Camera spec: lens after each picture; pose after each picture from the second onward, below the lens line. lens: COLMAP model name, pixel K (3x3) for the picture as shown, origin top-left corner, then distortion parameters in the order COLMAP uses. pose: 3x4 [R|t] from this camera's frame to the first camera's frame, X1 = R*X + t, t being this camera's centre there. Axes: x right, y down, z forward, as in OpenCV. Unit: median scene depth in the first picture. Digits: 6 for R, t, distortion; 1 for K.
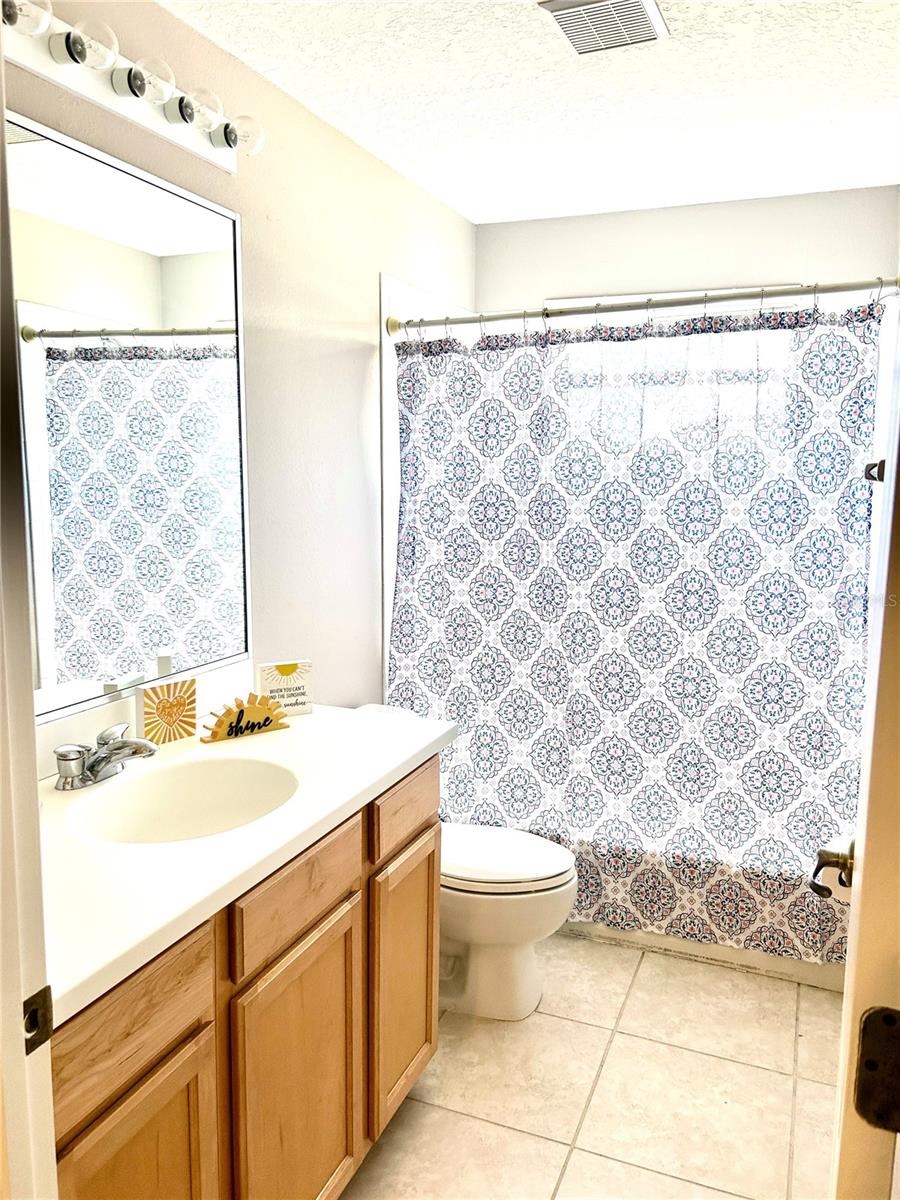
lens RADIAL K [[901.5, 0, 442.7], [0, 901.5, 609.1], [0, 0, 1]] dist [0.053089, -0.075115]
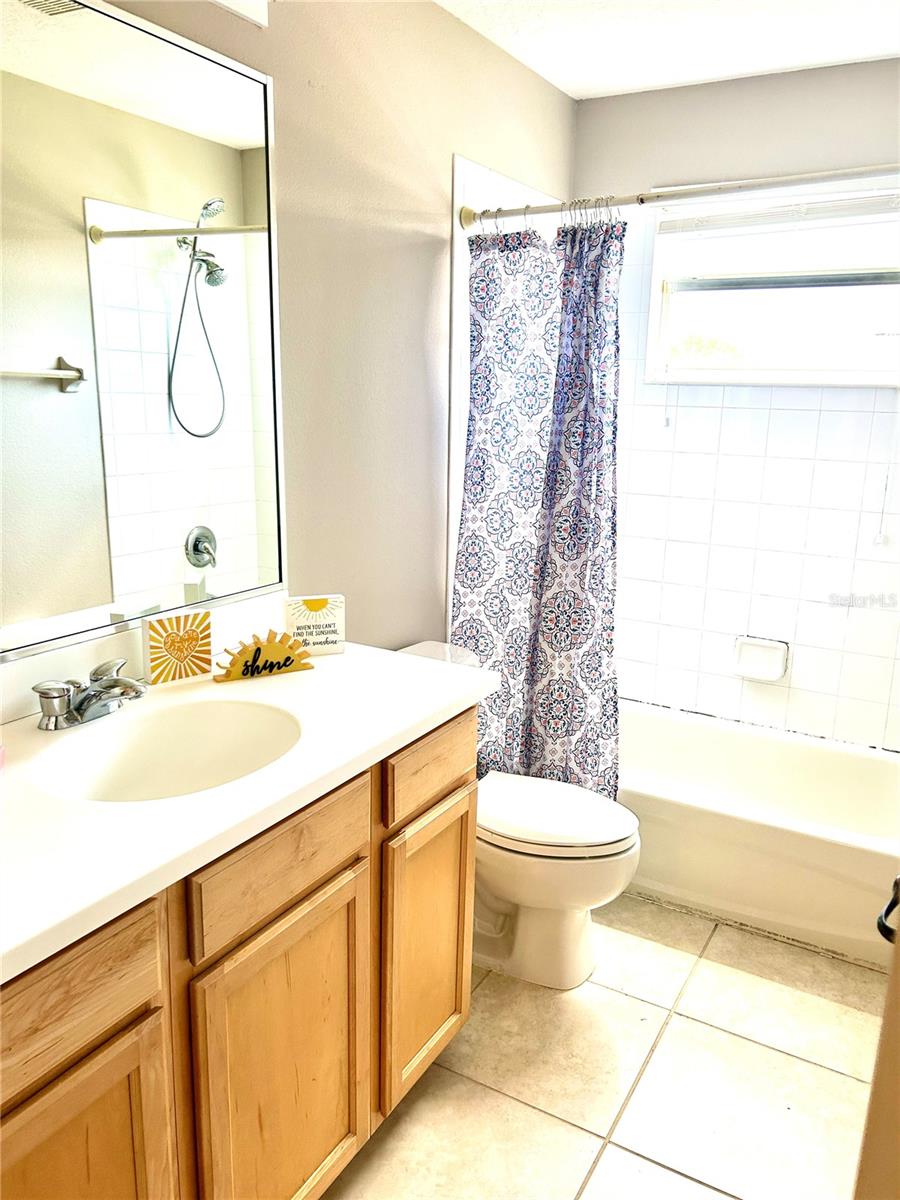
lens RADIAL K [[899.1, 0, 450.3], [0, 899.1, 617.5], [0, 0, 1]] dist [0.043500, -0.046565]
pose [[0.991382, 0.044208, -0.123316, 0.057543], [-0.032635, 0.995005, 0.094343, -0.007569], [0.126871, -0.089506, 0.987873, 0.099023]]
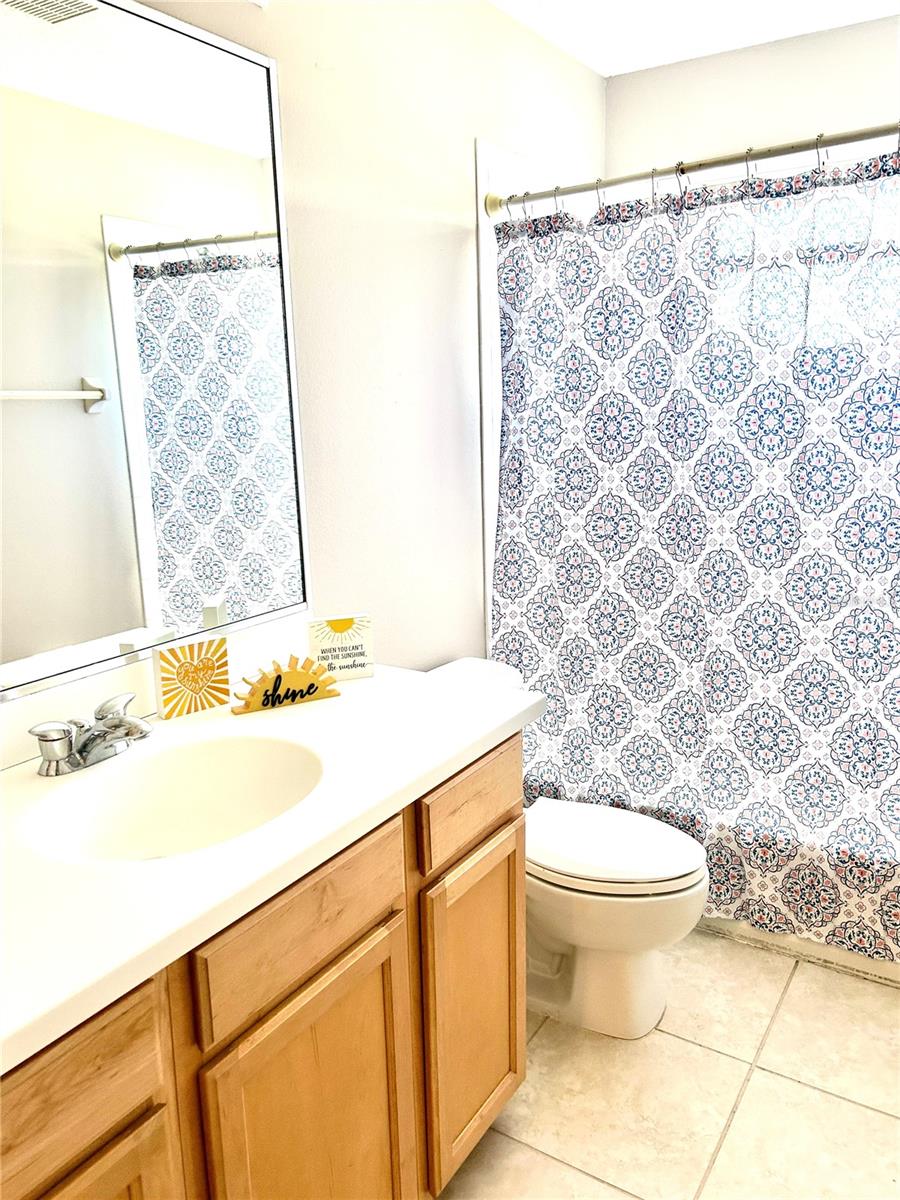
lens RADIAL K [[901.4, 0, 435.0], [0, 901.4, 606.8], [0, 0, 1]] dist [0.022020, -0.005239]
pose [[0.981957, 0.006516, -0.188994, 0.054619], [0.007813, 0.997155, 0.074976, -0.009010], [0.188945, -0.075100, 0.979112, 0.162676]]
